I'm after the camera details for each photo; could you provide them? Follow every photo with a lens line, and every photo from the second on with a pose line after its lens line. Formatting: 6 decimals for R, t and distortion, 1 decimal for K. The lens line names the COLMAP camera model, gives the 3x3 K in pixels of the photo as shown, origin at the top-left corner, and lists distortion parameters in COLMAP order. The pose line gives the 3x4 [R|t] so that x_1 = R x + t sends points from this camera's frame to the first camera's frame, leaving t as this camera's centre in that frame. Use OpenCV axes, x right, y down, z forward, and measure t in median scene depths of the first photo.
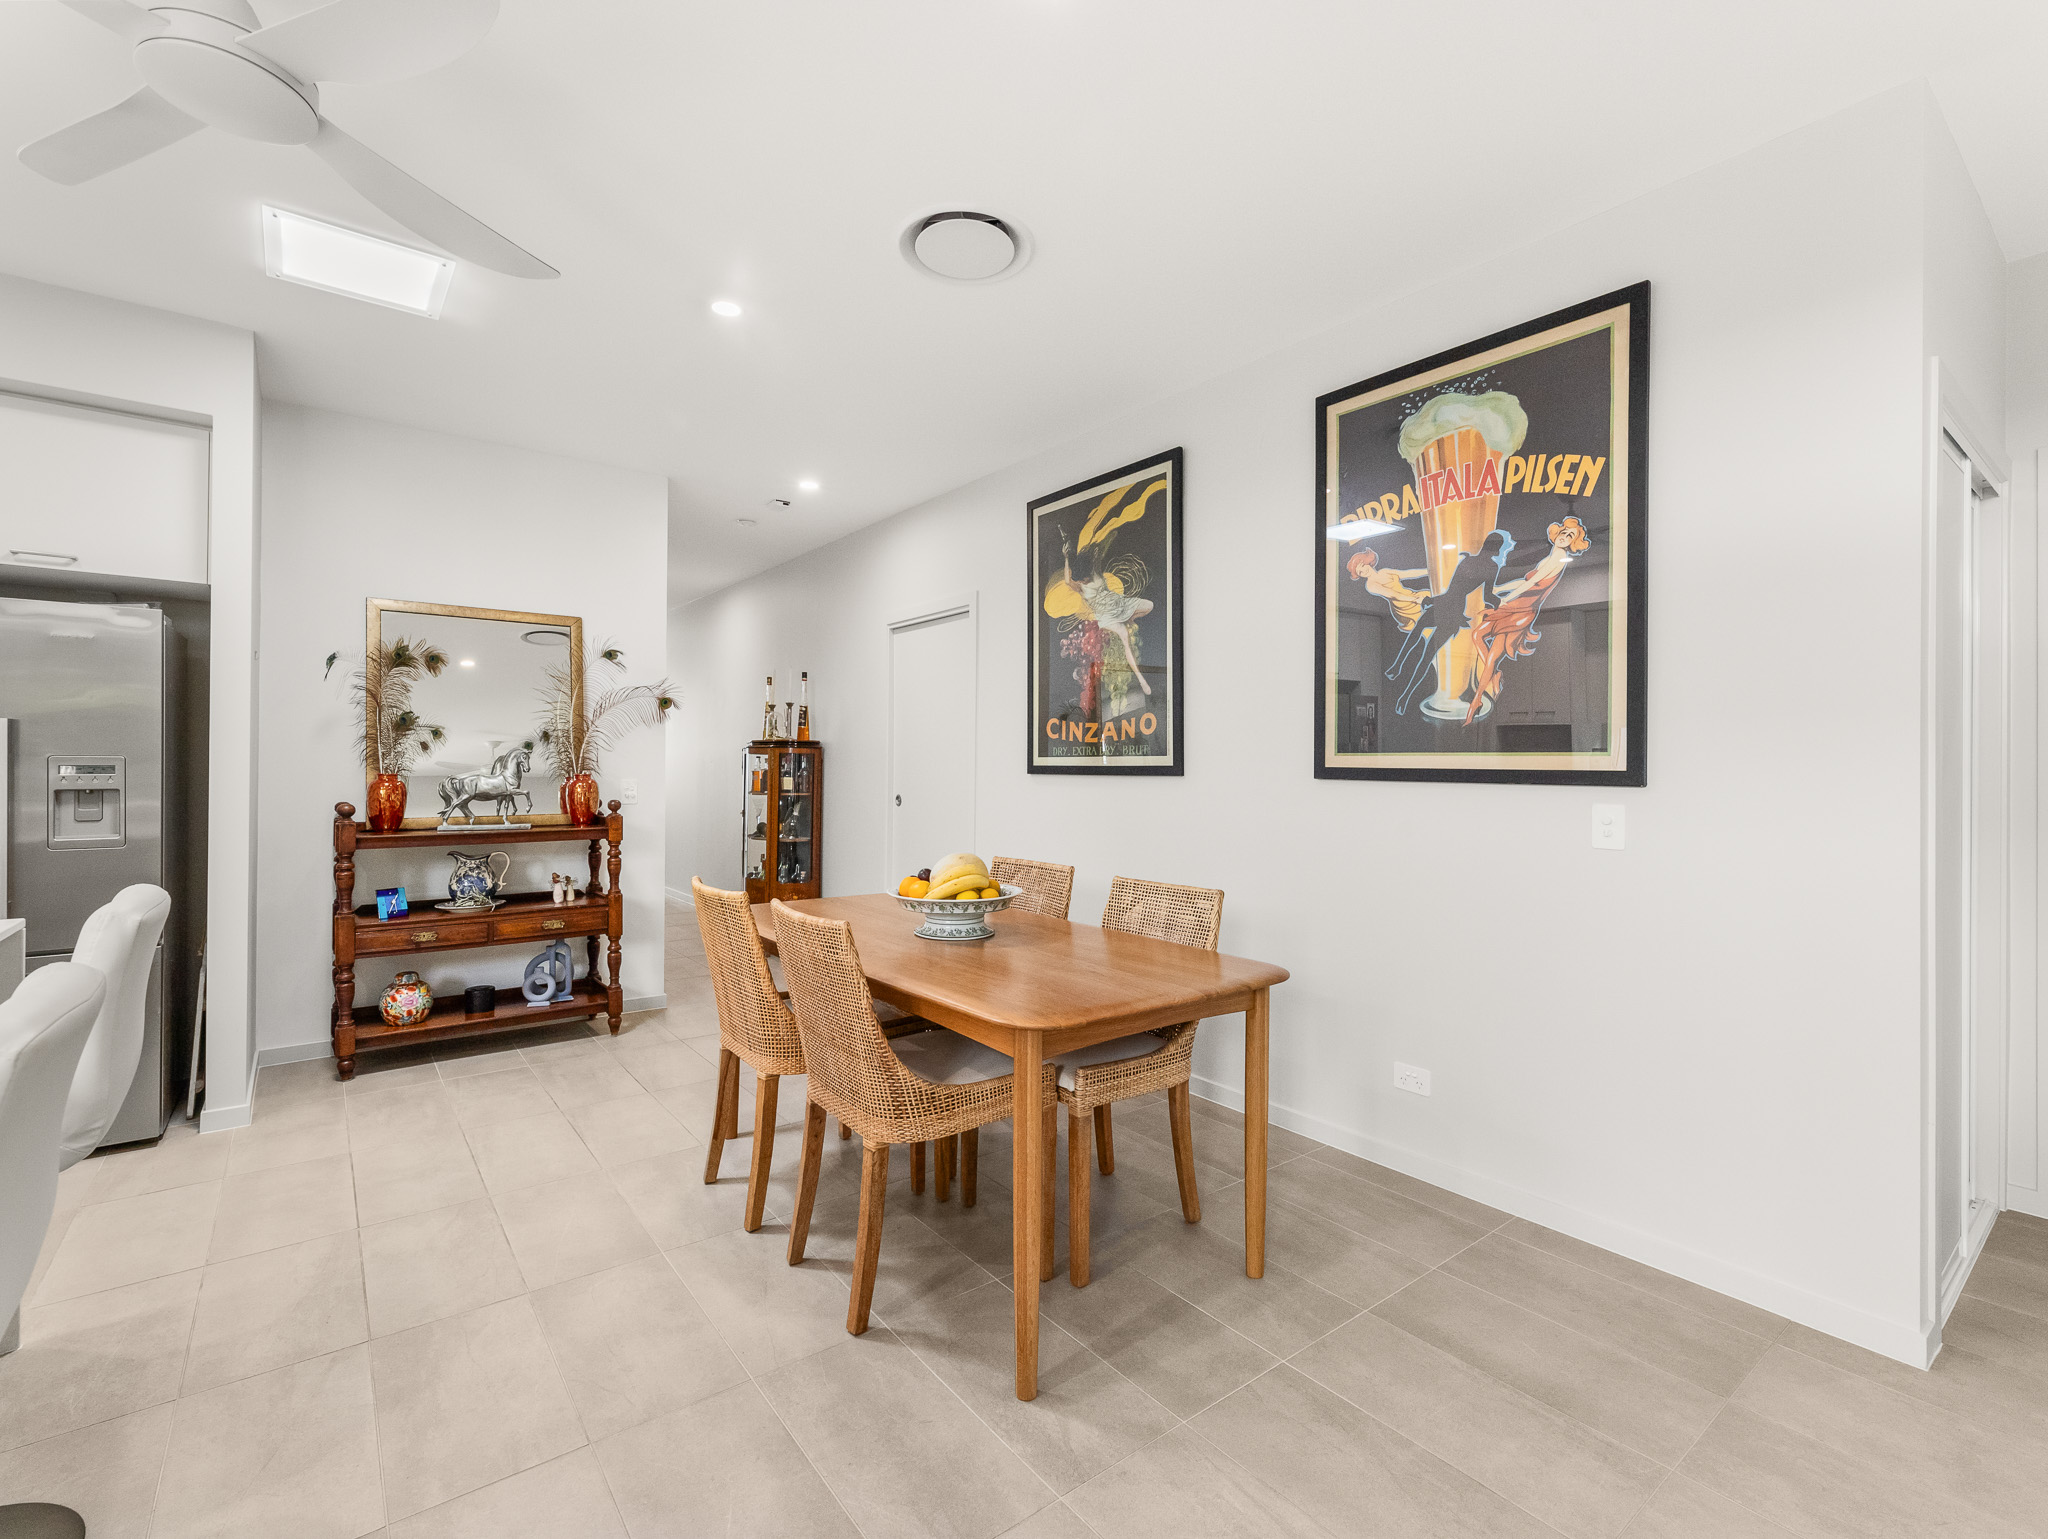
lens RADIAL K [[932.5, 0, 1038.1], [0, 932.5, 759.8], [0, 0, 1]] dist [0.001402, 0.000013]
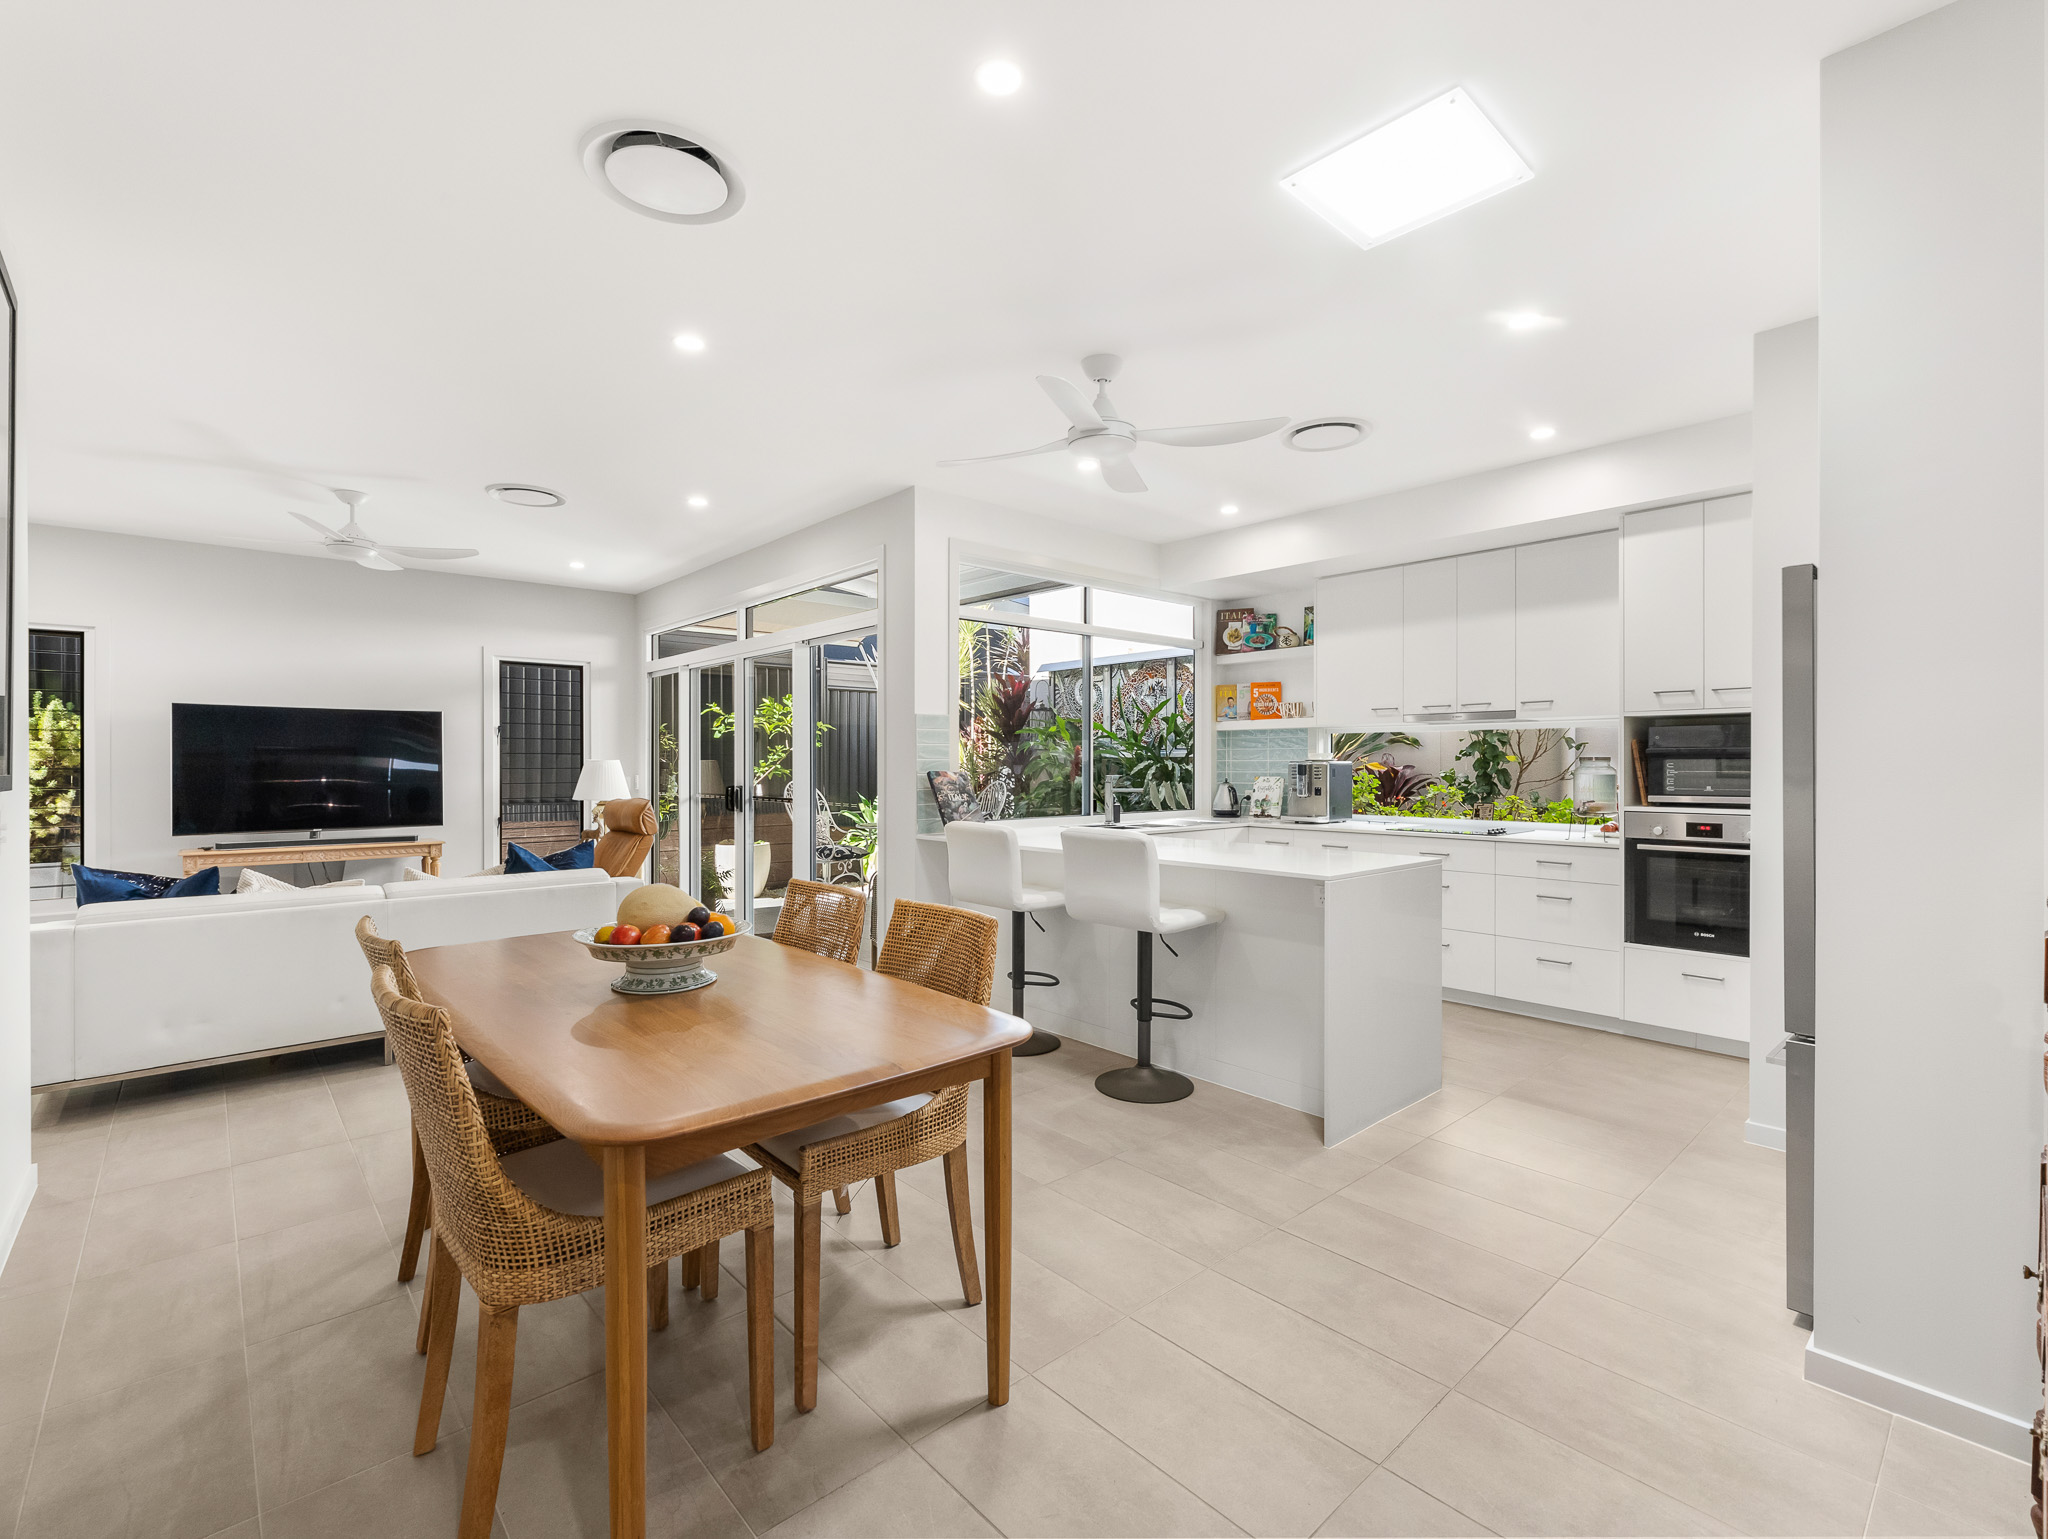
lens RADIAL K [[932.5, 0, 1027.2], [0, 932.5, 768.0], [0, 0, 1]] dist [0.001402, 0.000013]
pose [[-0.997208, -0.002991, -0.074610, -0.299452], [-0.002985, 0.999996, -0.000186, 0.000285], [0.074610, 0.000037, -0.997213, 1.603792]]
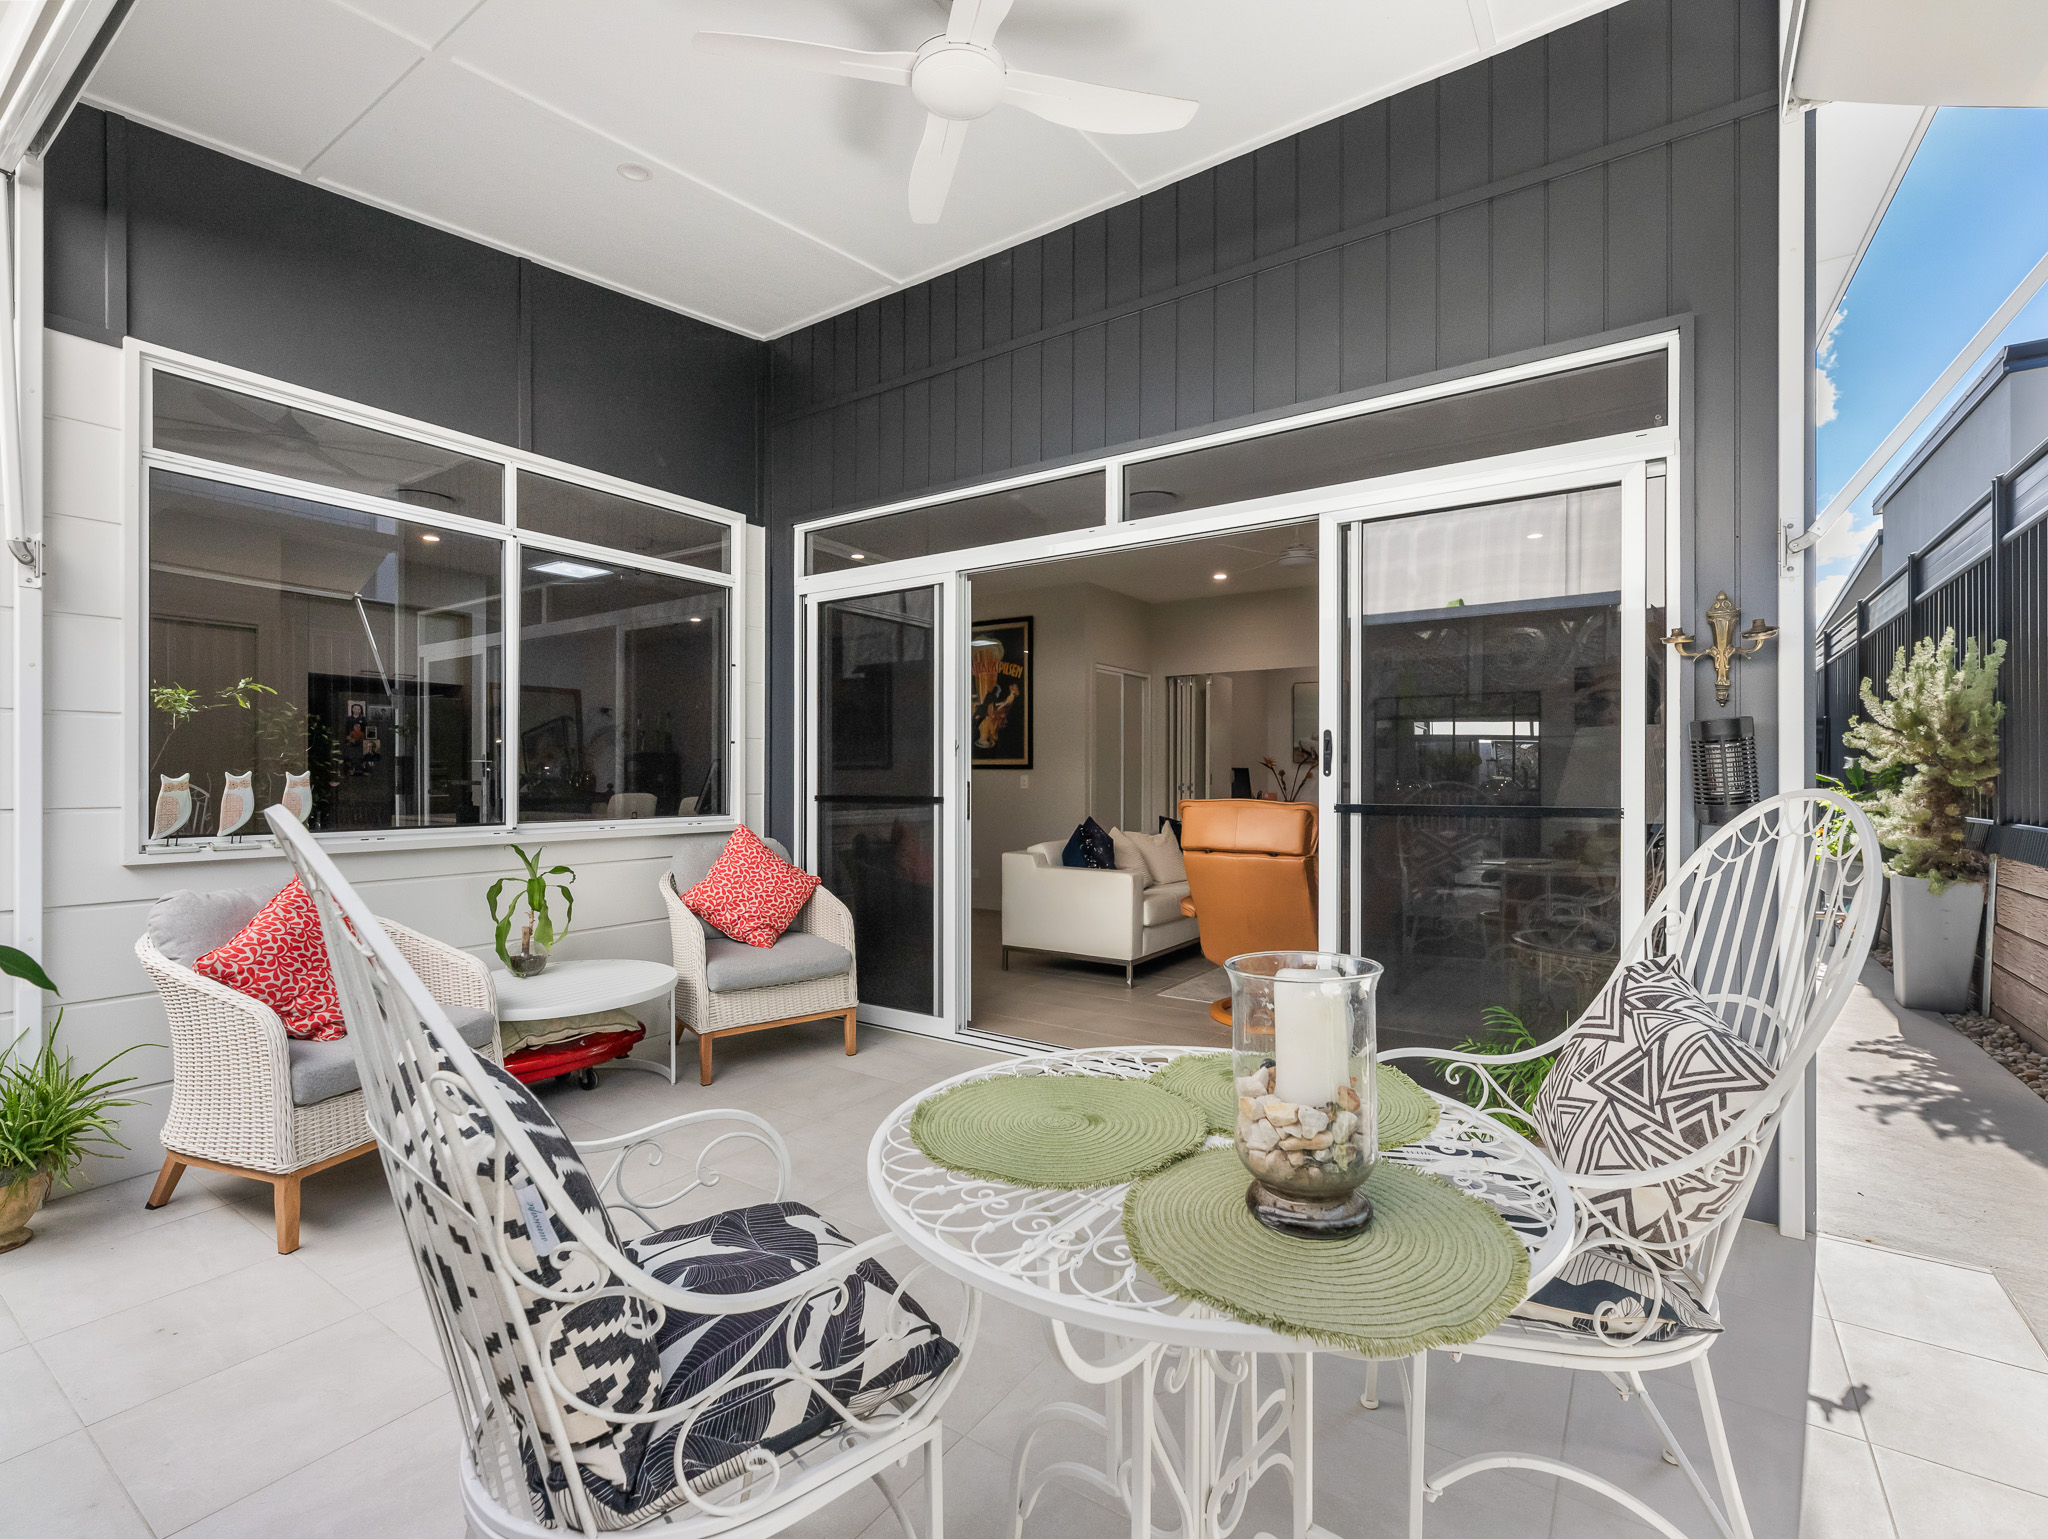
lens RADIAL K [[932.5, 0, 1021.5], [0, 932.5, 772.5], [0, 0, 1]] dist [0.001402, 0.000013]
pose [[0.952005, -0.001516, 0.306078, -0.300388], [0.000325, 0.999992, 0.003941, 0.020171], [-0.306081, -0.003653, 0.951998, -1.630140]]
